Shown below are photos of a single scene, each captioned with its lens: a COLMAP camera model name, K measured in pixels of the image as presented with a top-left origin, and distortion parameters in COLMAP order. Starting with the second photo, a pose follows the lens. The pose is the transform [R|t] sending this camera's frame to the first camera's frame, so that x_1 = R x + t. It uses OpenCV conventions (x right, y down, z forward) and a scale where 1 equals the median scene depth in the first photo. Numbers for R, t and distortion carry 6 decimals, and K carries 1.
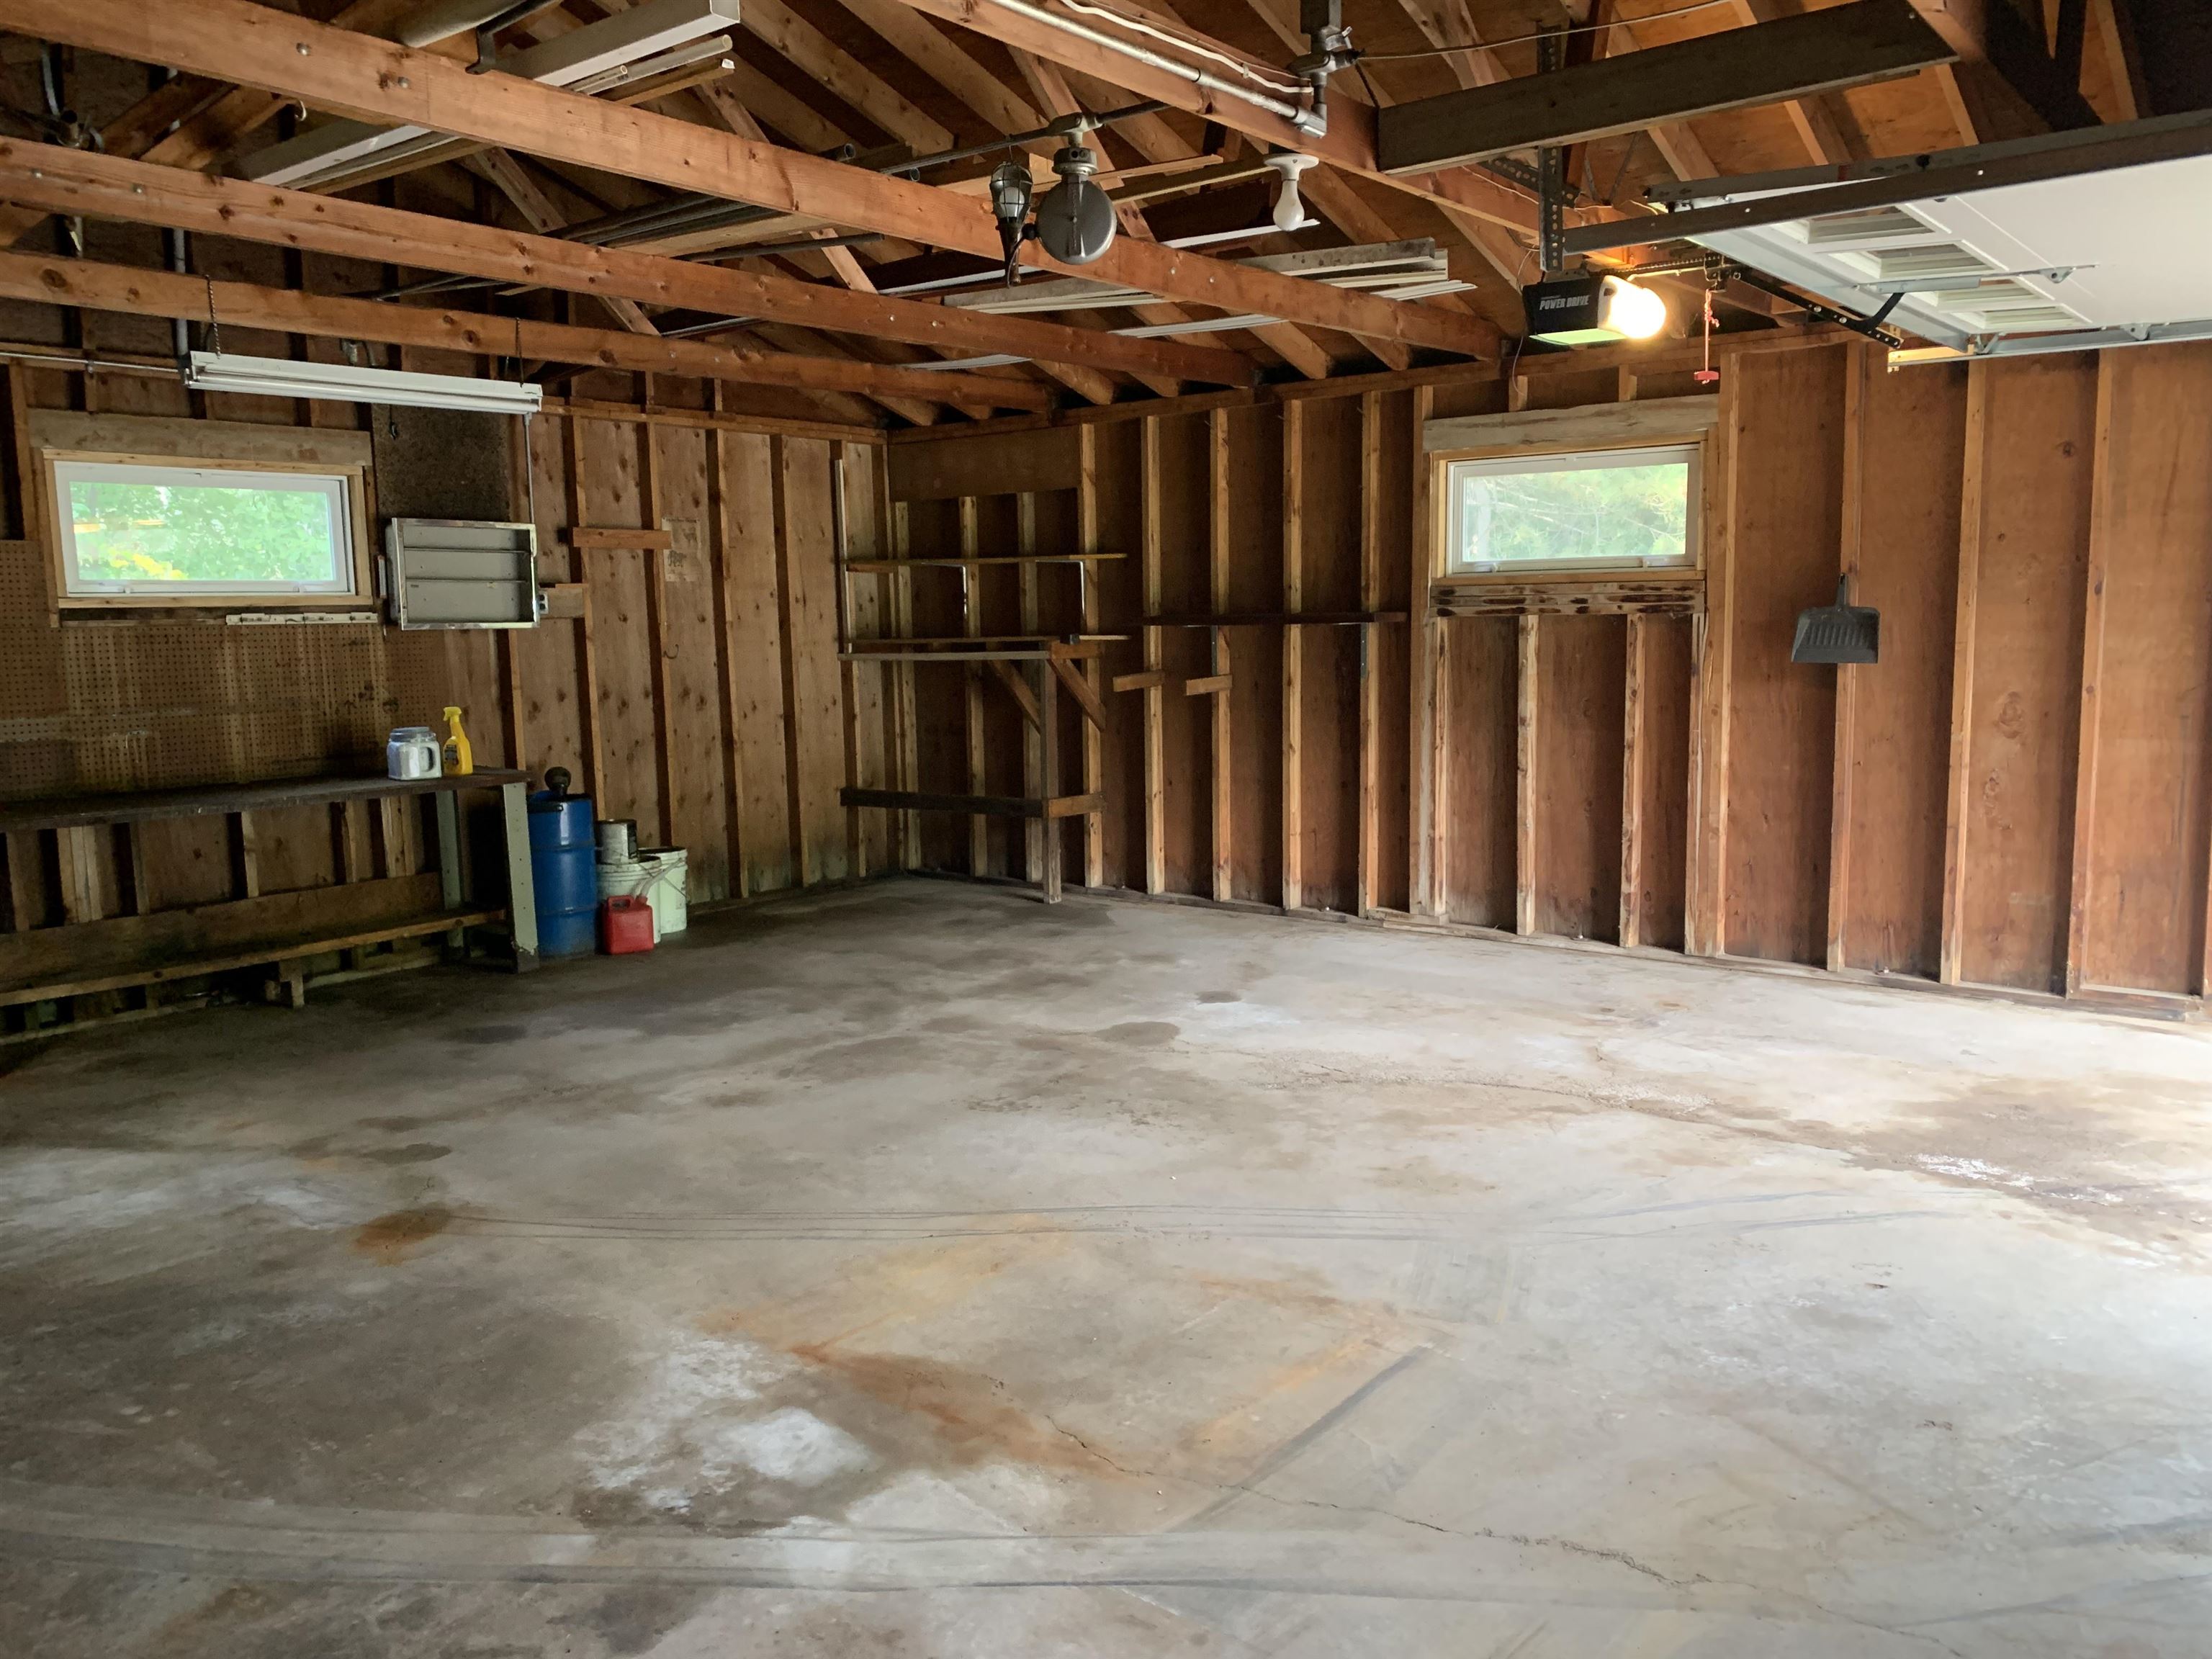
lens RADIAL K [[1698.7, 0, 1116.0], [0, 1698.7, 823.0], [0, 0, 1]] dist [0.058433, -0.085013]
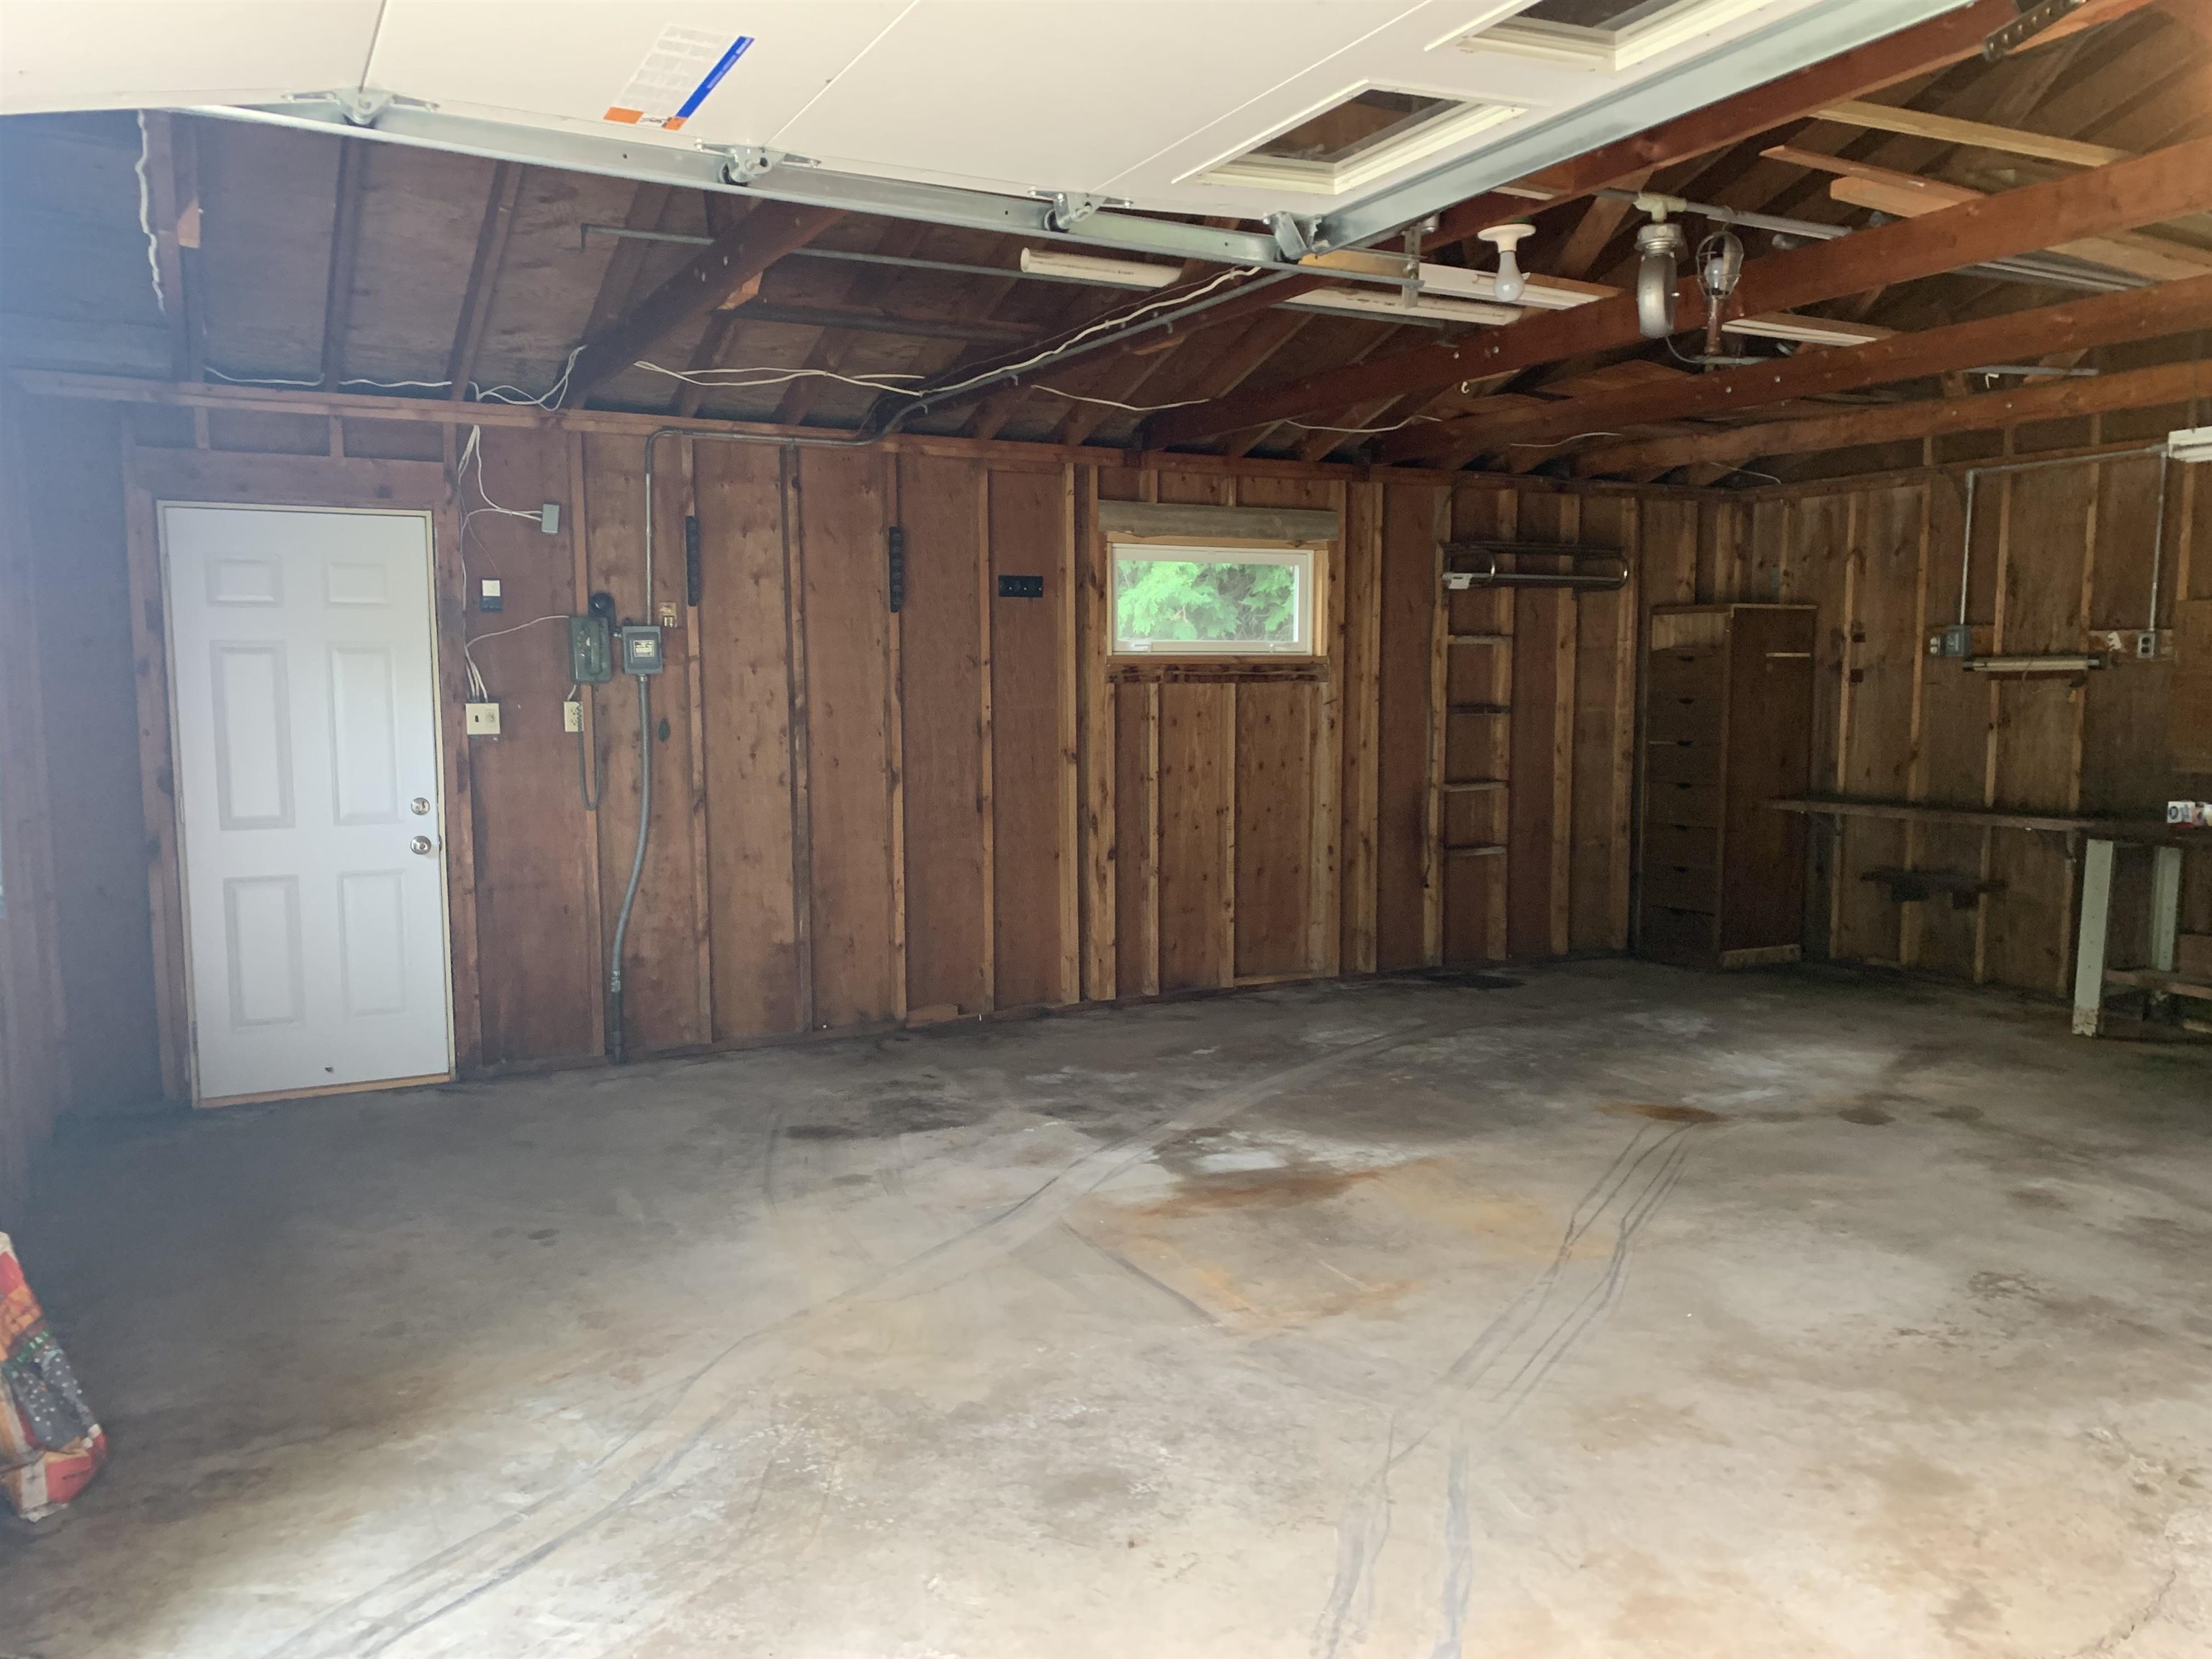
lens RADIAL K [[1698.7, 0, 1114.9], [0, 1698.7, 836.5], [0, 0, 1]] dist [0.058433, -0.085013]
pose [[-0.413514, 0.105895, -0.904319, 1.127396], [-0.106575, 0.980757, 0.163579, -0.181712], [0.904239, 0.164020, -0.394271, 1.241815]]
